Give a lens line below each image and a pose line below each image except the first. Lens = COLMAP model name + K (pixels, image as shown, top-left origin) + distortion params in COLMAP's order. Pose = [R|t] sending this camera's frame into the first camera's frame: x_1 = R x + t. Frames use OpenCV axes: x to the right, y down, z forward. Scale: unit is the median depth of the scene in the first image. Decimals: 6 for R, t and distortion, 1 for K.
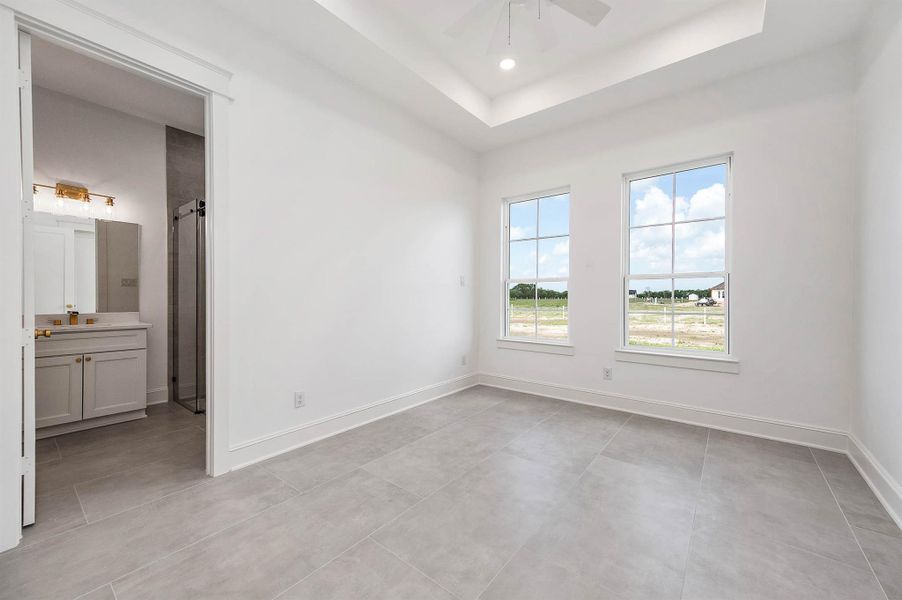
lens RADIAL K [[348.6, 0, 451.0], [0, 348.6, 300.0], [0, 0, 1]] dist [0.002069, 0.000251]
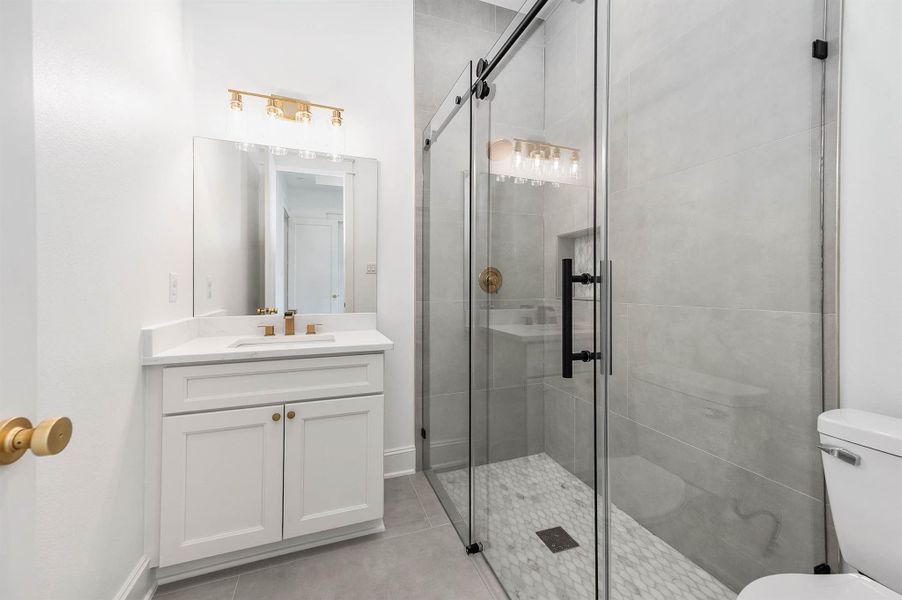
lens RADIAL K [[338.8, 0, 447.4], [0, 338.8, 287.5], [0, 0, 1]] dist [-0.000124, 0.000000]
pose [[0.850374, 0.000449, -0.526179, -0.471035], [-0.002866, 0.999989, -0.003779, -0.004057], [0.526172, 0.004721, 0.850365, 0.552875]]
